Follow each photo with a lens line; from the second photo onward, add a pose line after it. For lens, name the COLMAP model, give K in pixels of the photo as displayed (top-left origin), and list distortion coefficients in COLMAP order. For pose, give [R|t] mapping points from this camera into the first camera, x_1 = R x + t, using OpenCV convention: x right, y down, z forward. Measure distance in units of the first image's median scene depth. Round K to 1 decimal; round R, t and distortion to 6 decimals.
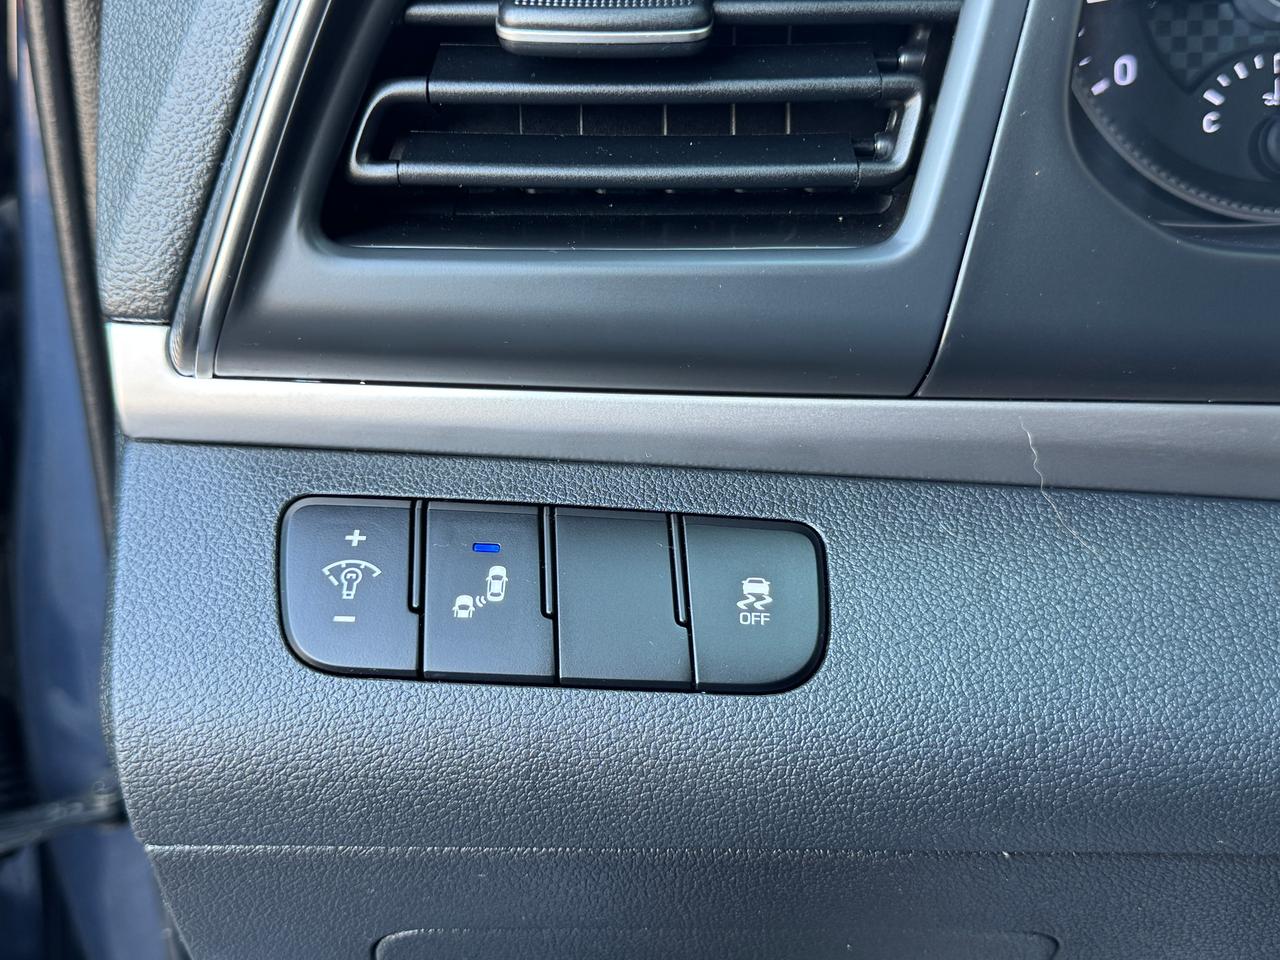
lens RADIAL K [[1395.1, 0, 635.0], [0, 1395.1, 487.7], [0, 0, 1]] dist [0.001854, 0.000000]
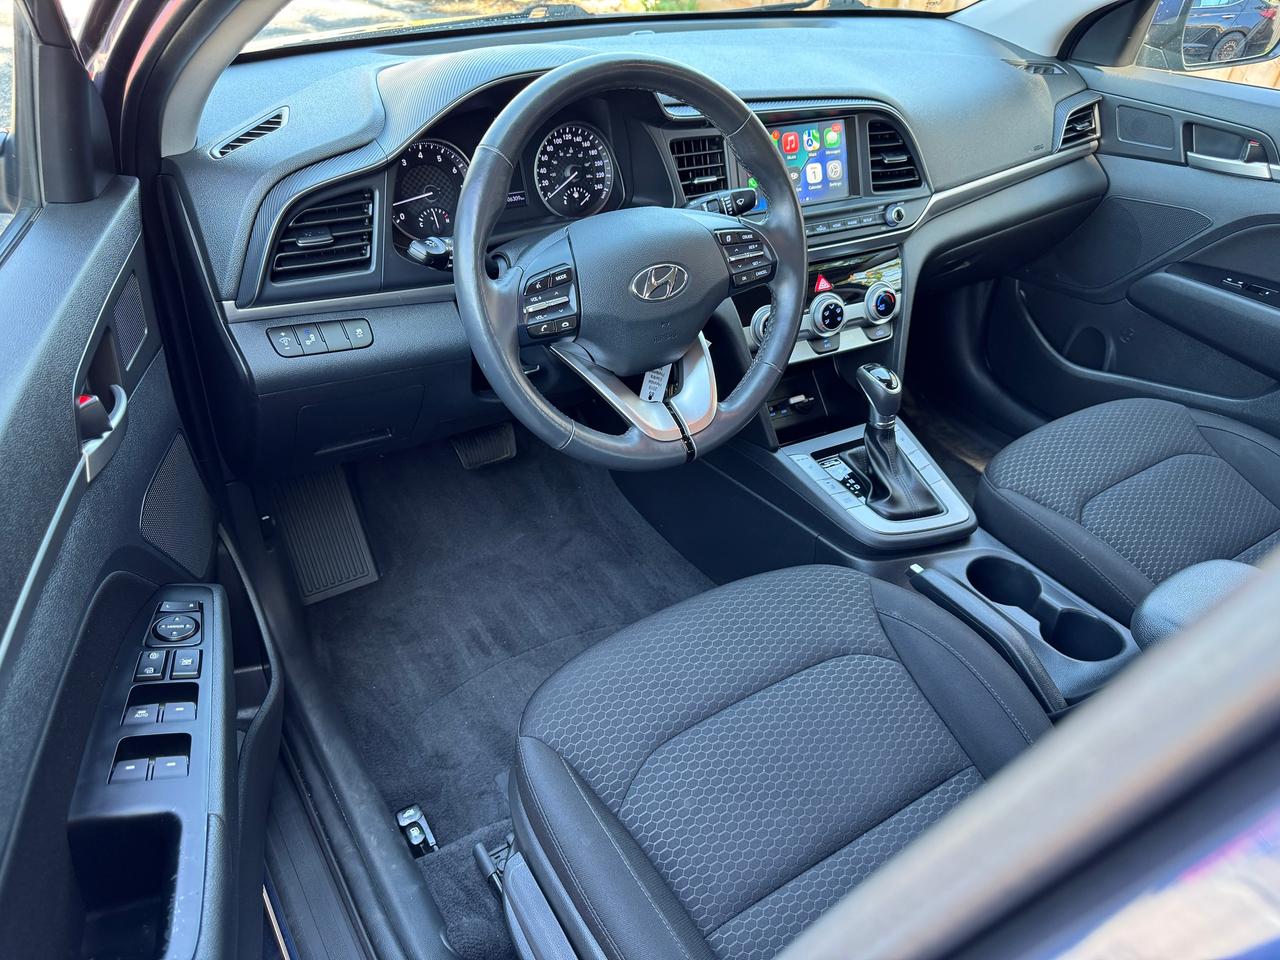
lens RADIAL K [[922.6, 0, 640.4], [0, 922.6, 486.1], [0, 0, 1]] dist [0.033373, -0.031324]
pose [[0.862418, -0.241452, 0.444901, -0.745364], [0.132222, 0.955846, 0.262442, -0.161678], [-0.488624, -0.167509, 0.856264, -2.893799]]
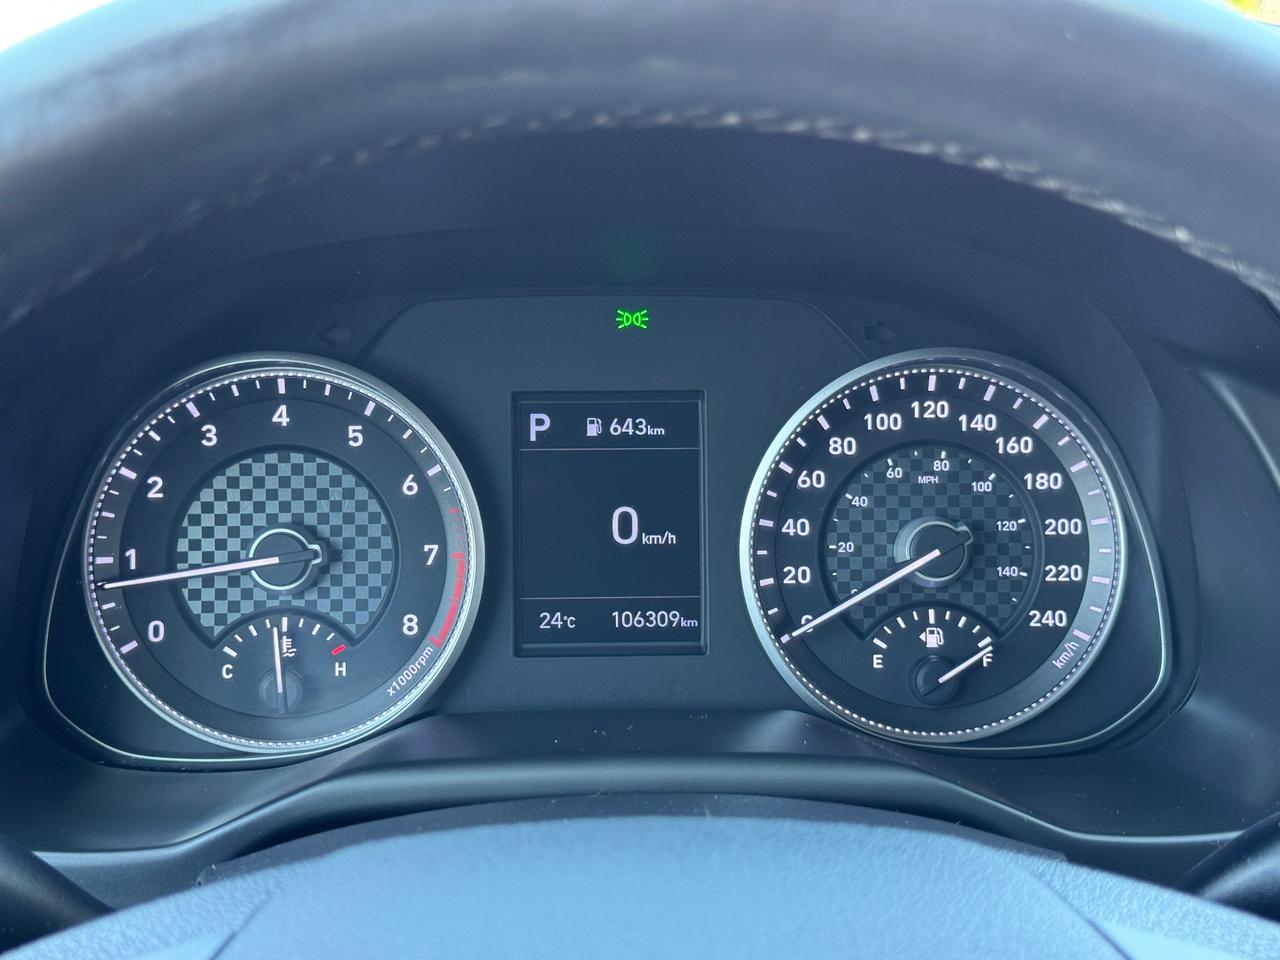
lens RADIAL K [[1852.3, 0, 643.7], [0, 1852.3, 478.4], [0, 0, 1]] dist [0.097280, 0.000000]
pose [[0.999637, 0.026208, 0.006288, 0.934841], [-0.025634, 0.996588, -0.078451, -0.378557], [-0.008323, 0.078261, 0.996898, -0.837602]]
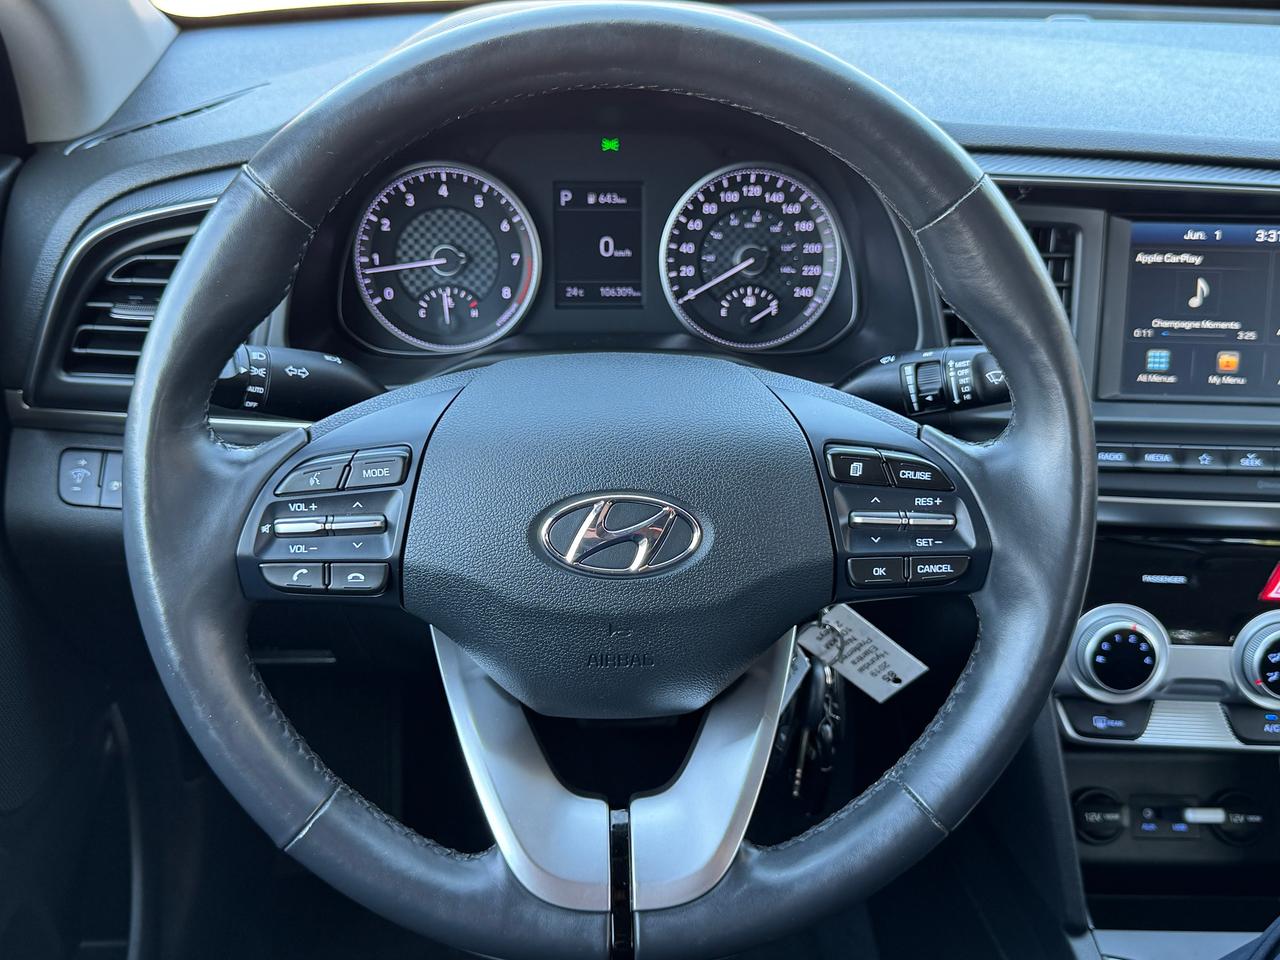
lens RADIAL K [[1250.5, 0, 642.7], [0, 1250.5, 499.7], [0, 0, 1]] dist [0.066744, 0.000000]
pose [[0.999222, 0.030262, 0.025301, 0.956961], [-0.033417, 0.990232, 0.135367, -0.298889], [-0.020958, -0.136107, 0.990472, -1.797385]]
